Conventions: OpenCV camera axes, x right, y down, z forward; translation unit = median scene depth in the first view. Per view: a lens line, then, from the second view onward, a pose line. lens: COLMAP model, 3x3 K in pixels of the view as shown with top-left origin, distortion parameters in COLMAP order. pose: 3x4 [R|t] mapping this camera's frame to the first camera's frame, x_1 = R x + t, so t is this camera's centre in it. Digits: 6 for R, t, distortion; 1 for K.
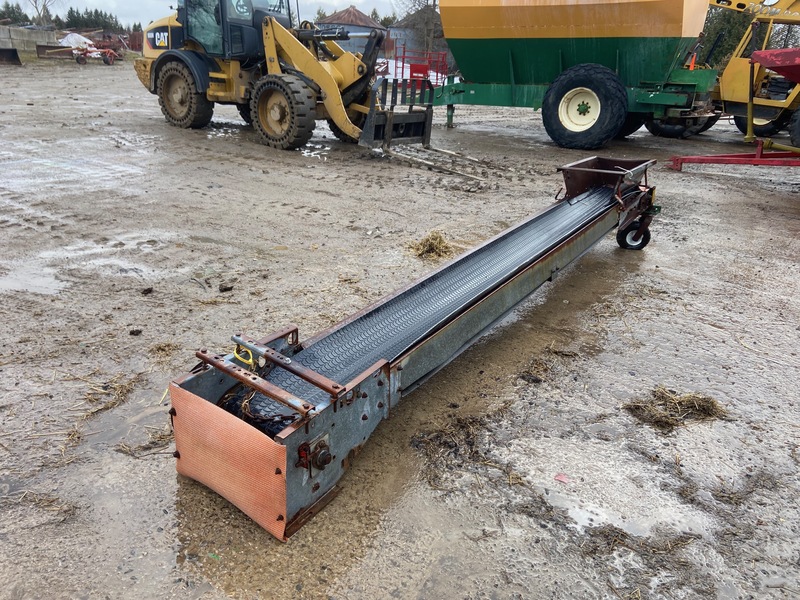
lens RADIAL K [[600.5, 0, 411.2], [0, 600.5, 299.4], [0, 0, 1]] dist [0.129287, -0.161185]
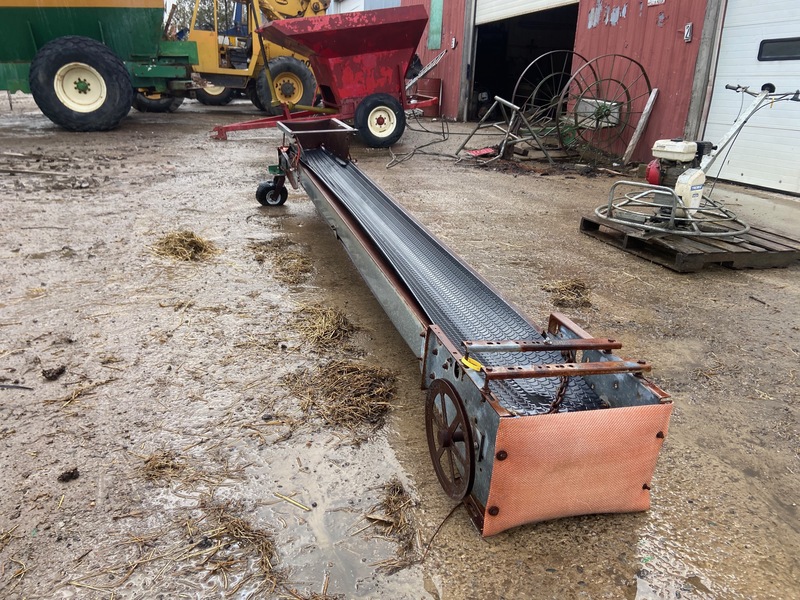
lens RADIAL K [[598.9, 0, 396.6], [0, 598.9, 297.3], [0, 0, 1]] dist [0.127286, -0.159177]
pose [[0.632123, -0.315958, 0.707525, -0.211126], [0.296375, 0.942247, 0.155988, -0.035812], [-0.715949, 0.111089, 0.689258, 0.122483]]
